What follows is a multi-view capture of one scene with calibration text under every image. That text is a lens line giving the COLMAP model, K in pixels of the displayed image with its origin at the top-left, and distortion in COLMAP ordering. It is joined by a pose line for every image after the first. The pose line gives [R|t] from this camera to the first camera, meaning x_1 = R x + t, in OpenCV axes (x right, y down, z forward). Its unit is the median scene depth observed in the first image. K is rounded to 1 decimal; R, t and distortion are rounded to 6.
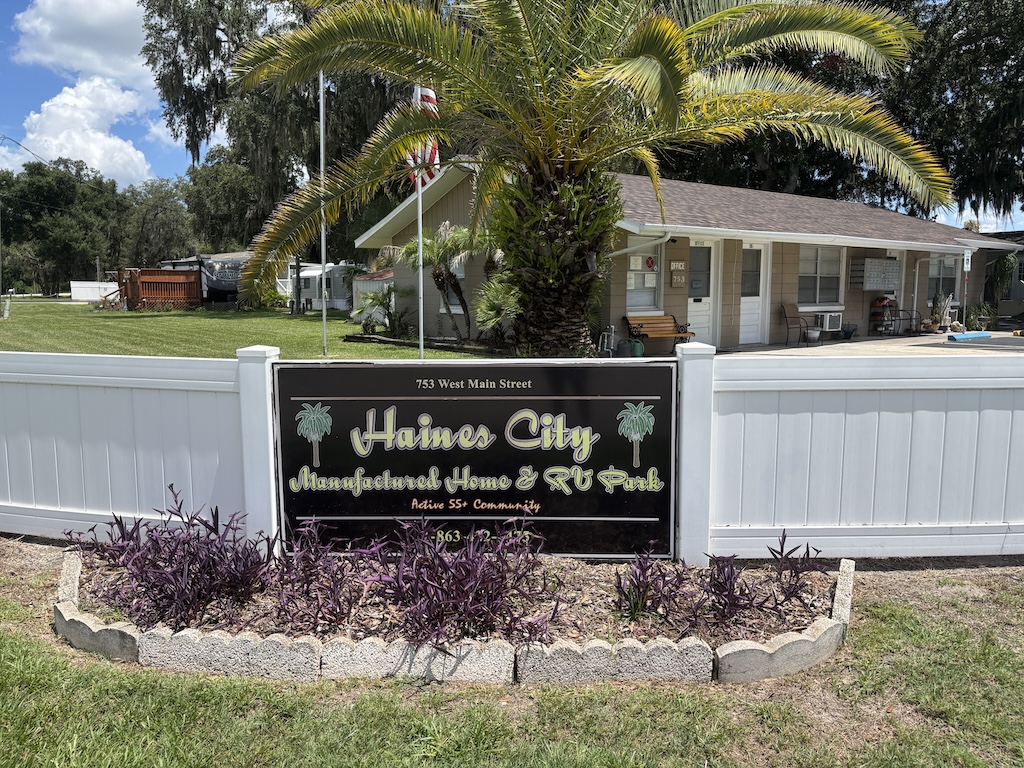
lens RADIAL K [[765.3, 0, 512.0], [0, 765.3, 384.0], [0, 0, 1]] dist [0.091172, -0.107692]
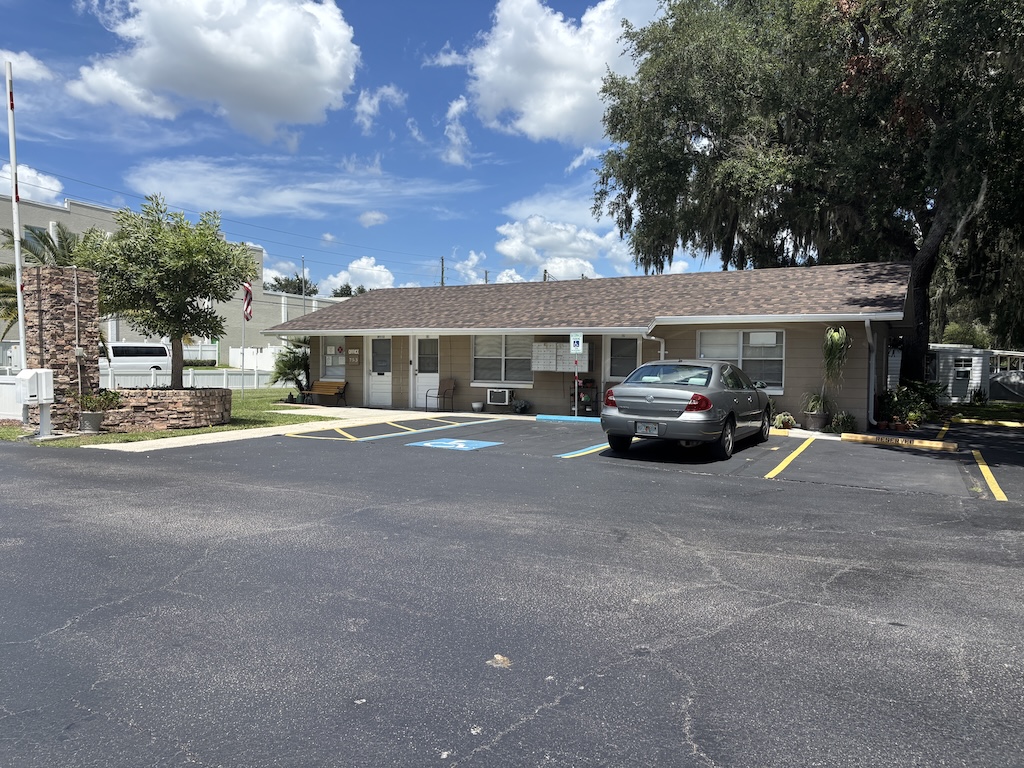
lens RADIAL K [[765.3, 0, 512.0], [0, 765.3, 384.0], [0, 0, 1]] dist [0.091172, -0.107692]
pose [[0.405392, 0.030637, -0.913629, 7.647447], [-0.125259, 0.991873, -0.022319, -0.392317], [0.905520, 0.123488, 0.405935, 2.801240]]
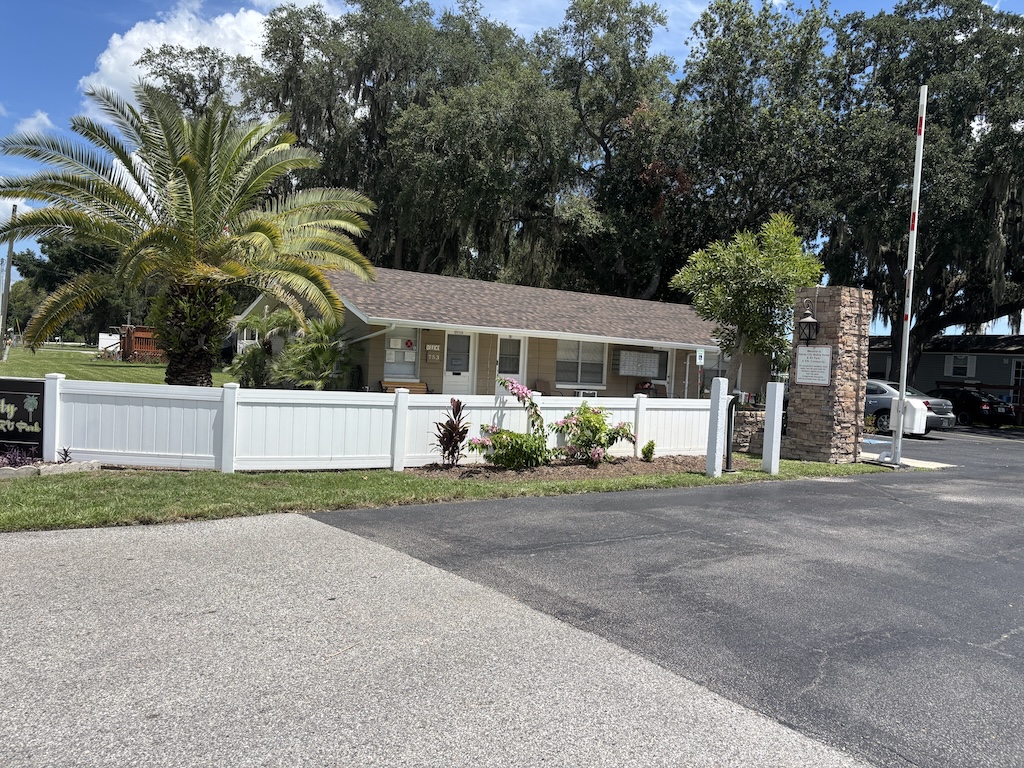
lens RADIAL K [[765.3, 0, 512.0], [0, 765.3, 384.0], [0, 0, 1]] dist [0.091172, -0.107692]
pose [[0.996765, 0.058378, -0.055242, 1.842081], [-0.063321, 0.993704, -0.092427, 0.120135], [0.049499, 0.095625, 0.994186, -1.447809]]
